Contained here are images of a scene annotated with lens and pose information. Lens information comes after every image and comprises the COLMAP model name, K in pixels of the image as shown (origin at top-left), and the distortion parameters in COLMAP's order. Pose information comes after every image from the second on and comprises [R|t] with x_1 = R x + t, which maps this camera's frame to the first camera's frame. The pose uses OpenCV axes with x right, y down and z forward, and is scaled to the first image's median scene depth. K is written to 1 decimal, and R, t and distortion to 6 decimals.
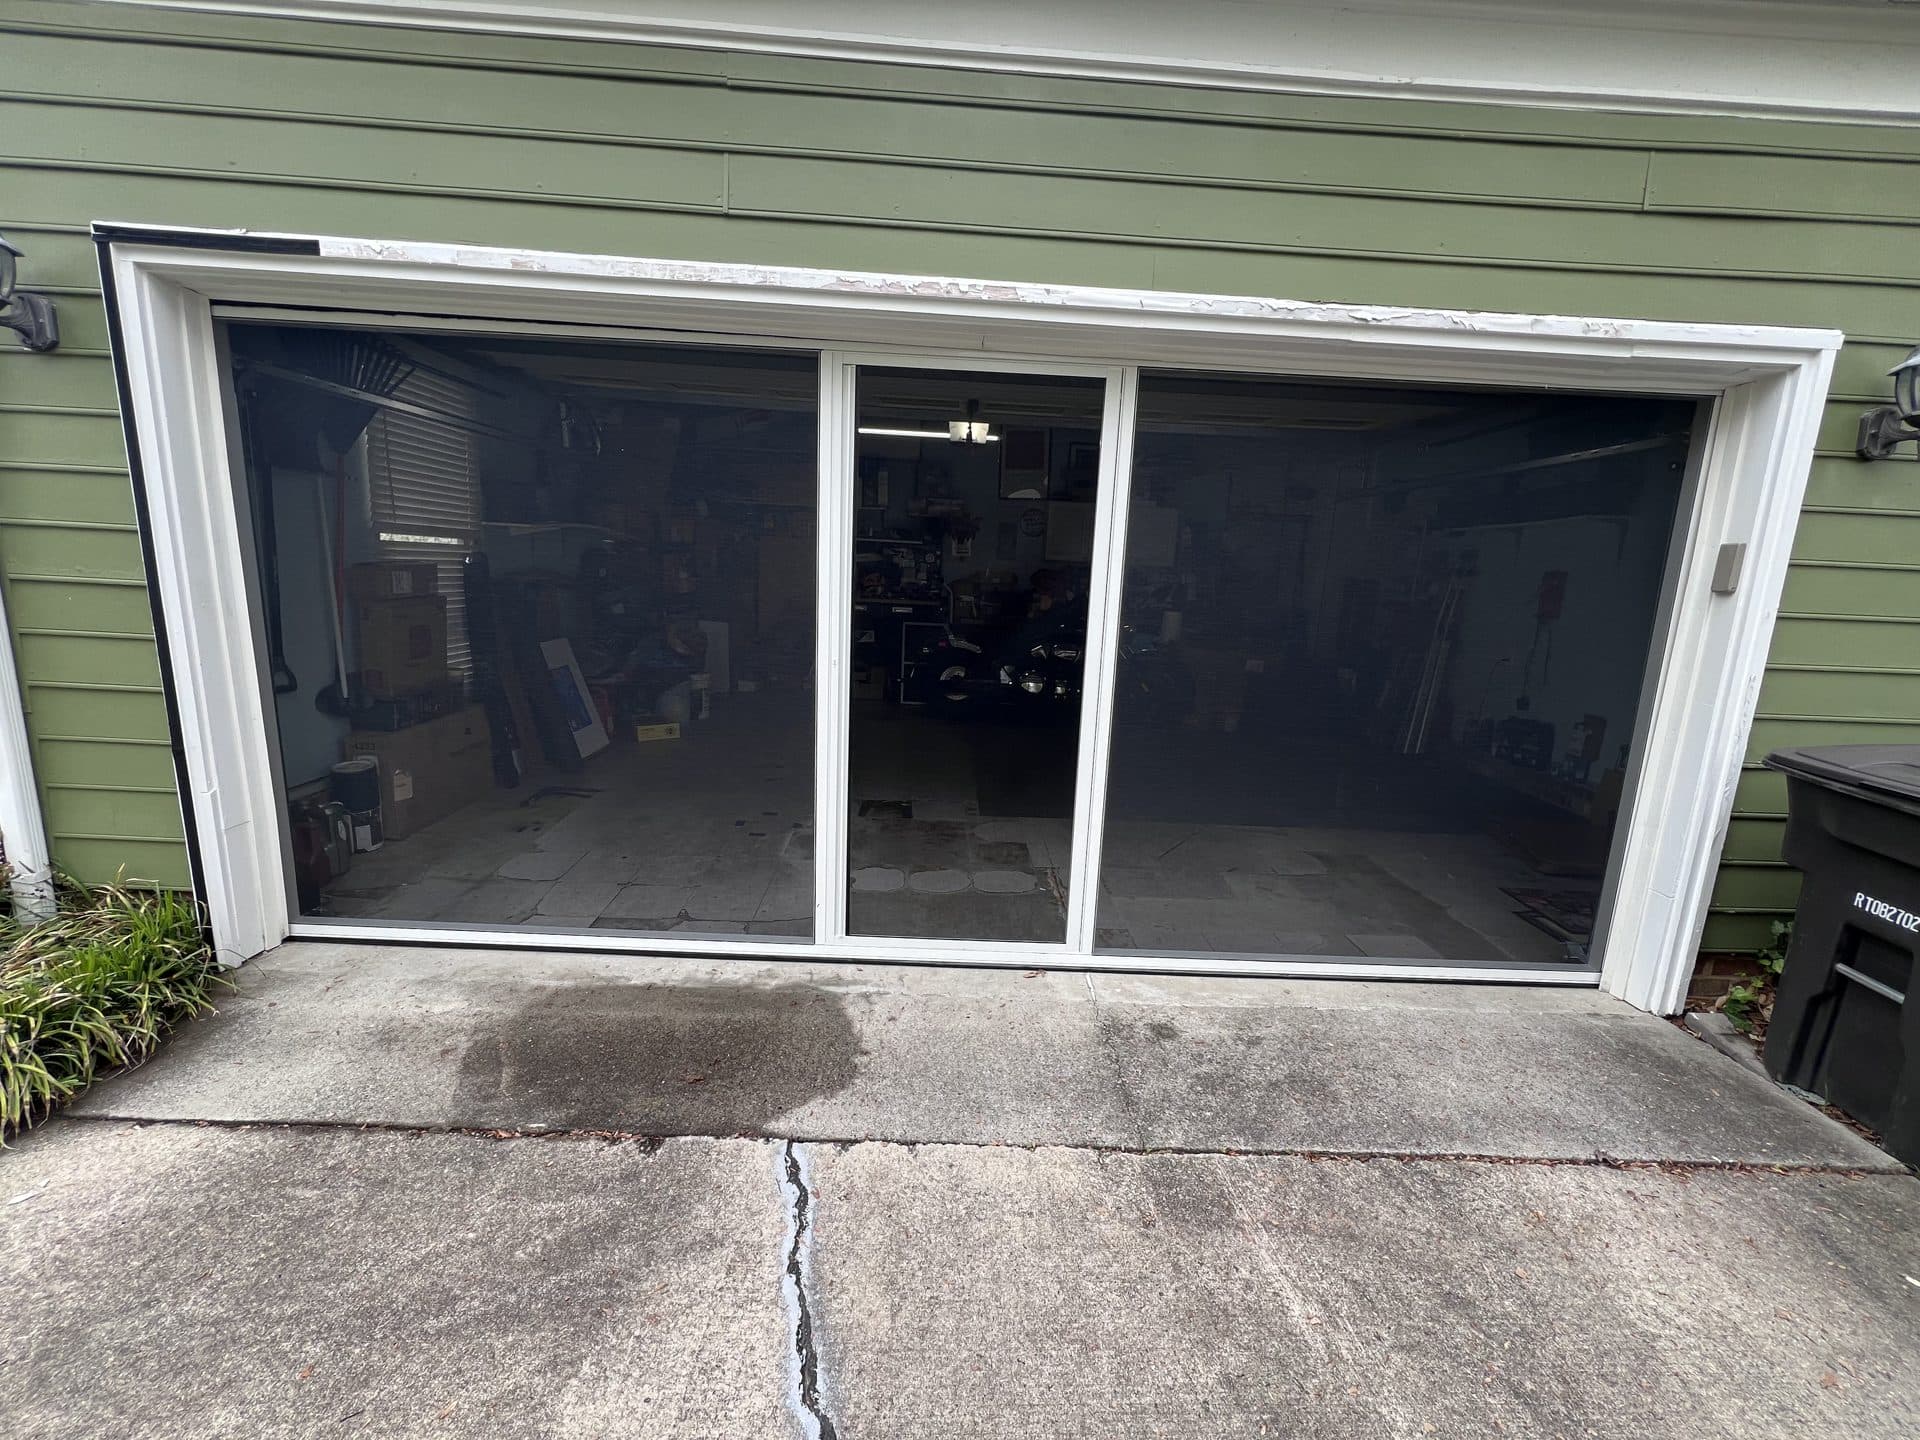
lens RADIAL K [[760.9, 0, 956.6], [0, 760.9, 717.6], [0, 0, 1]] dist [0.002933, 0.000009]
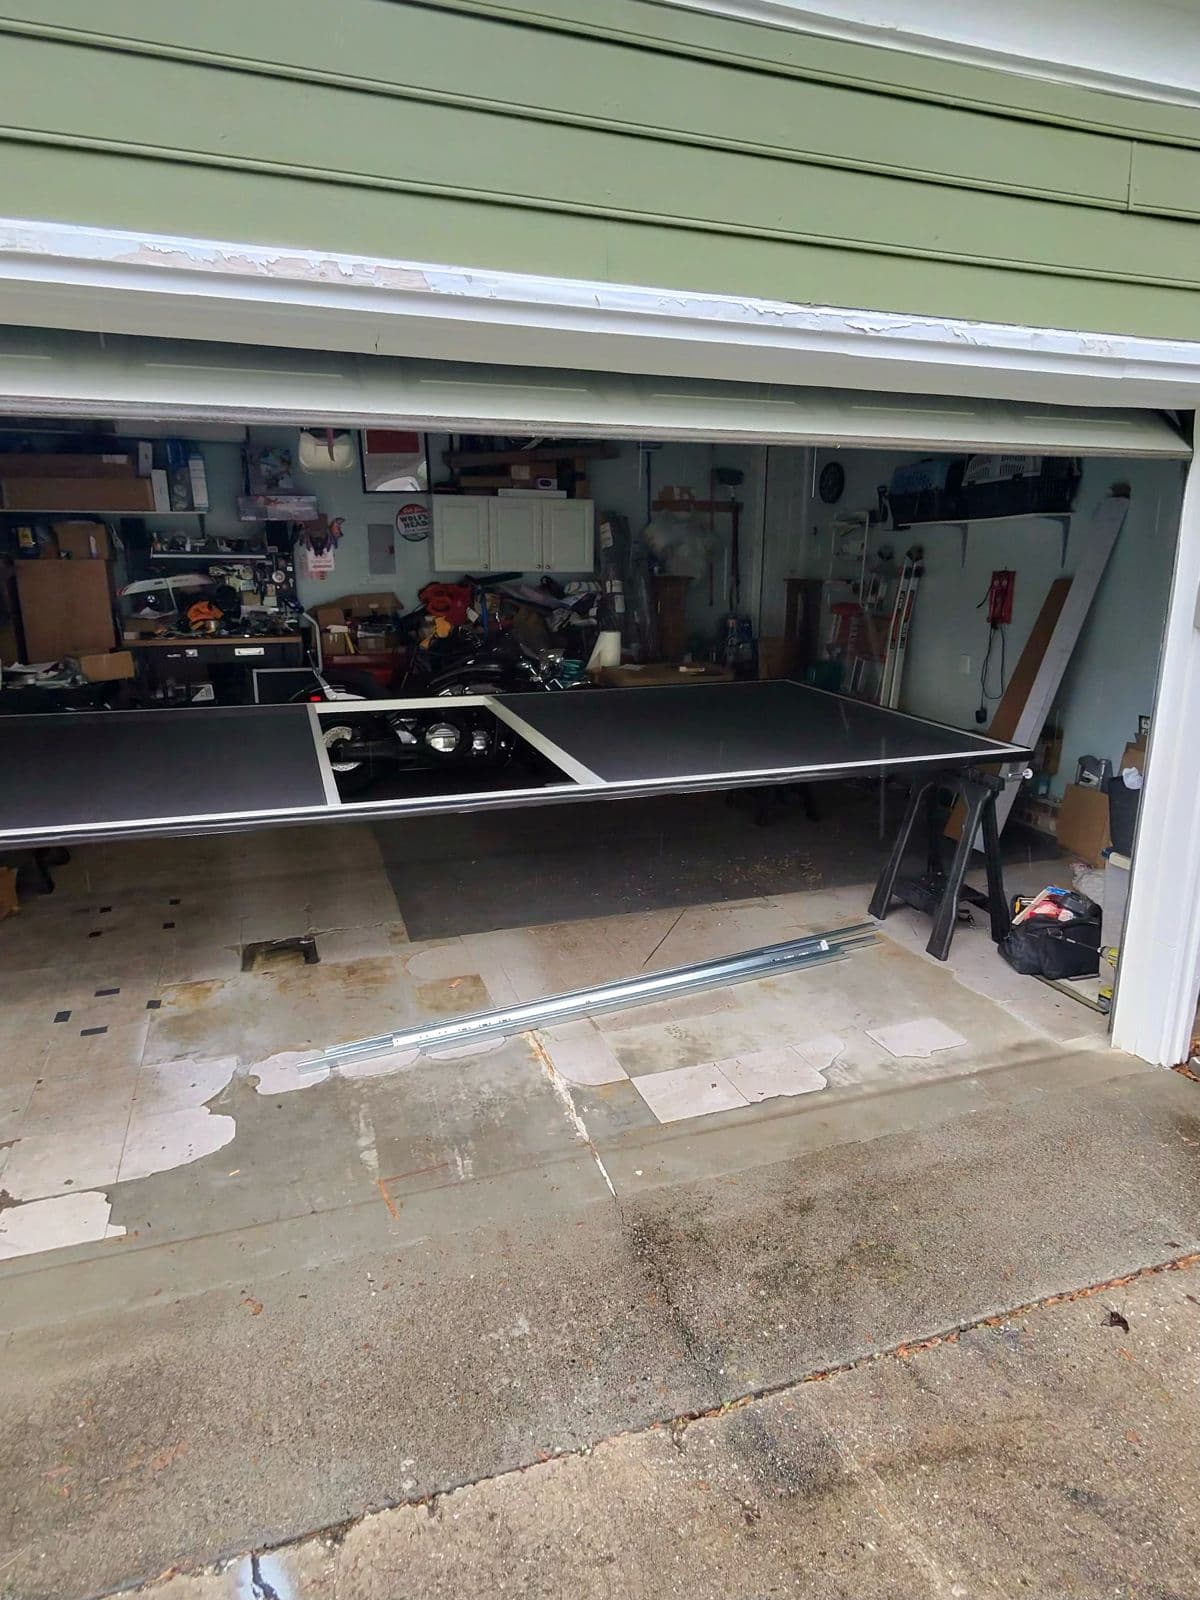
lens RADIAL K [[931.9, 0, 606.7], [0, 931.9, 798.3], [0, 0, 1]] dist [0.000951, 0.000591]
pose [[0.950522, -0.121195, 0.286041, -0.040957], [0.101977, 0.991466, 0.081210, -0.089530], [-0.293443, -0.048022, 0.954770, 0.074163]]
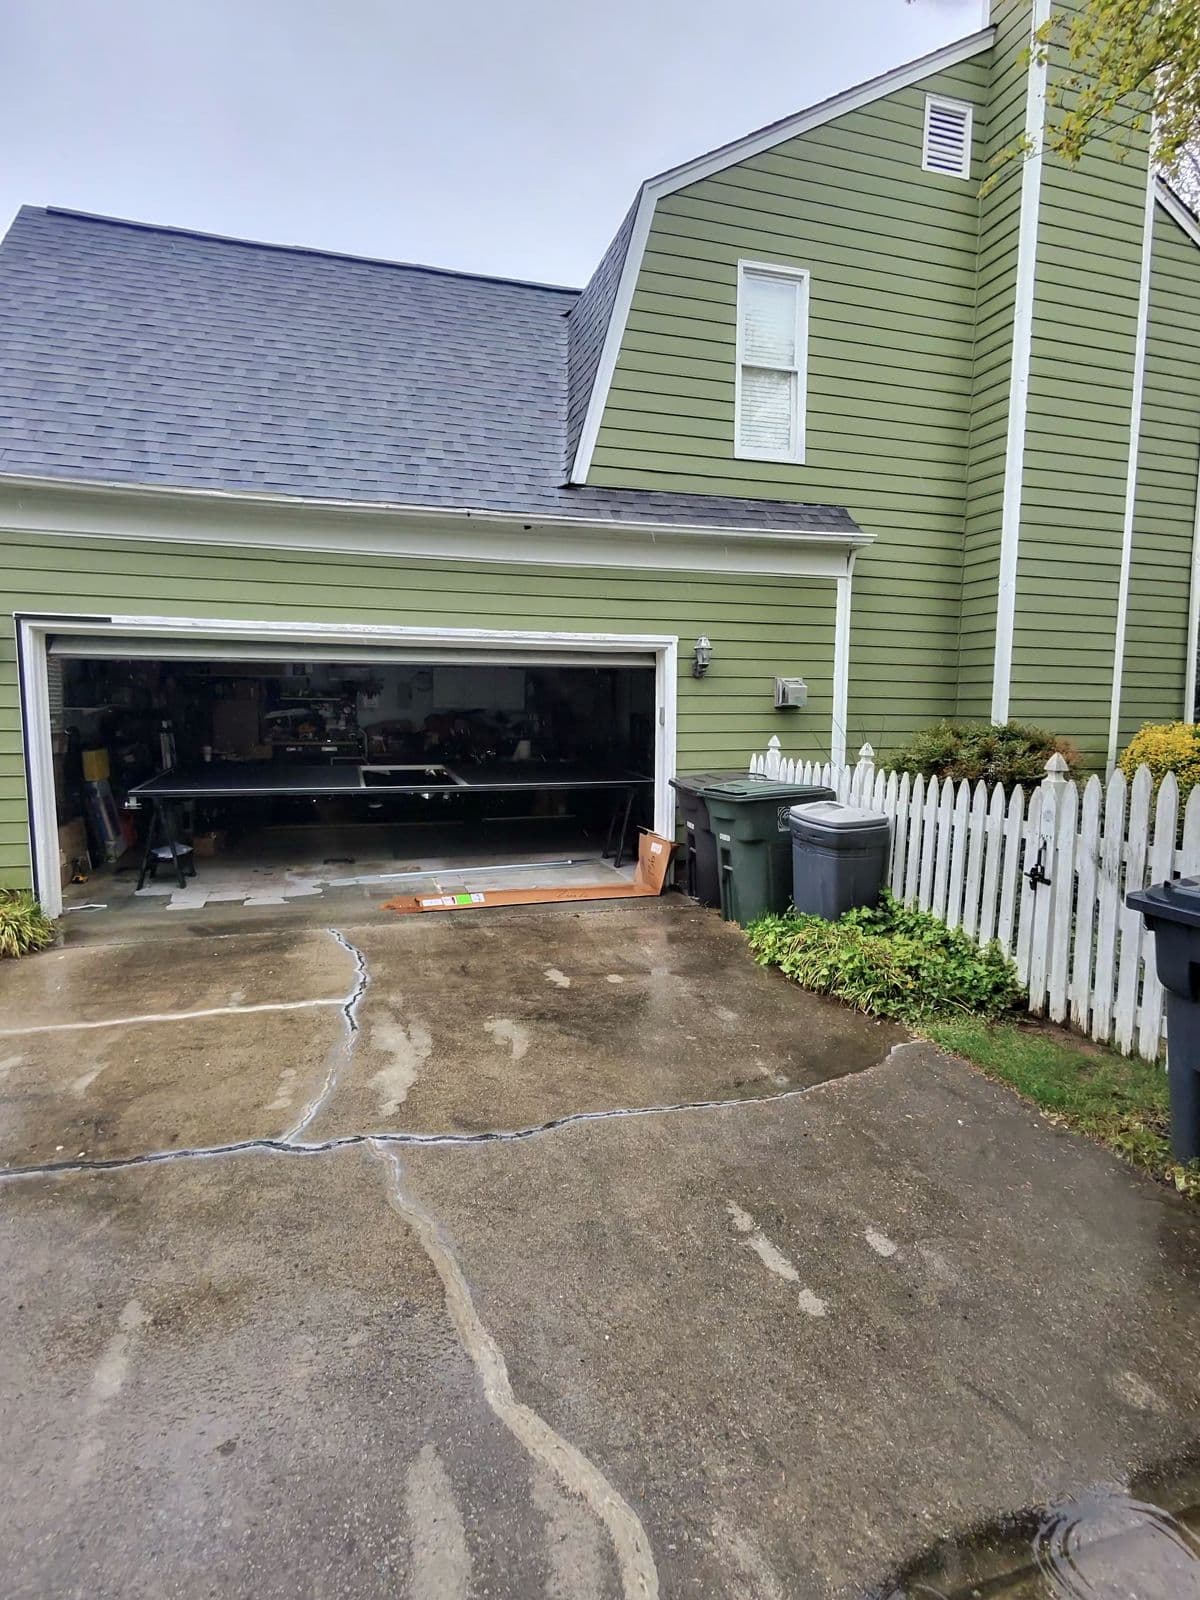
lens RADIAL K [[840.2, 0, 601.2], [0, 840.2, 801.1], [0, 0, 1]] dist [-0.001801, -0.000085]
pose [[0.961557, -0.069922, 0.265556, -0.020773], [0.088788, 0.994260, -0.059702, 0.192180], [-0.259857, 0.080985, 0.962245, -1.294221]]
